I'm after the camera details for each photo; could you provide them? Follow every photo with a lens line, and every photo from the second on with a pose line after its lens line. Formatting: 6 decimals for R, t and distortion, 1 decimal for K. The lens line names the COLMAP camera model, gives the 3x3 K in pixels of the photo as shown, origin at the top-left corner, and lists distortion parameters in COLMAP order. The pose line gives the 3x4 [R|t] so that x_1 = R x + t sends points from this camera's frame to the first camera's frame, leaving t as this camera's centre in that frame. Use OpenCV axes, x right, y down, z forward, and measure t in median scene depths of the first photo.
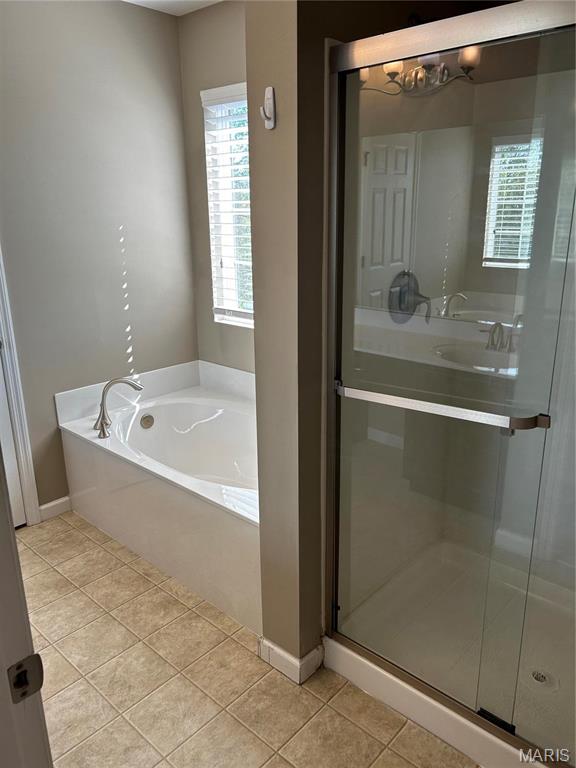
lens RADIAL K [[581.9, 0, 288.8], [0, 581.9, 383.2], [0, 0, 1]] dist [0.003350, -0.003673]
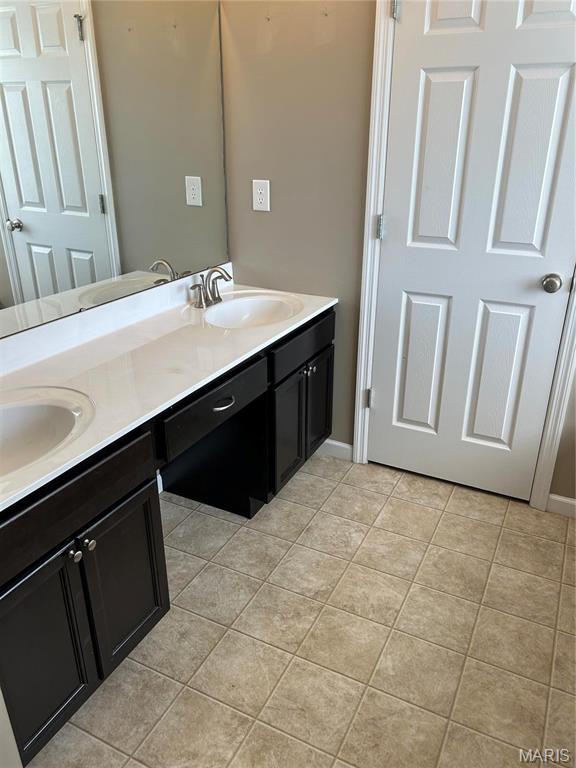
lens RADIAL K [[581.9, 0, 289.5], [0, 581.9, 382.7], [0, 0, 1]] dist [0.003350, -0.003673]
pose [[0.271815, 0.395048, -0.877527, 0.157622], [-0.286086, 0.903805, 0.318262, -0.105834], [0.918842, 0.164539, 0.358686, 0.478353]]
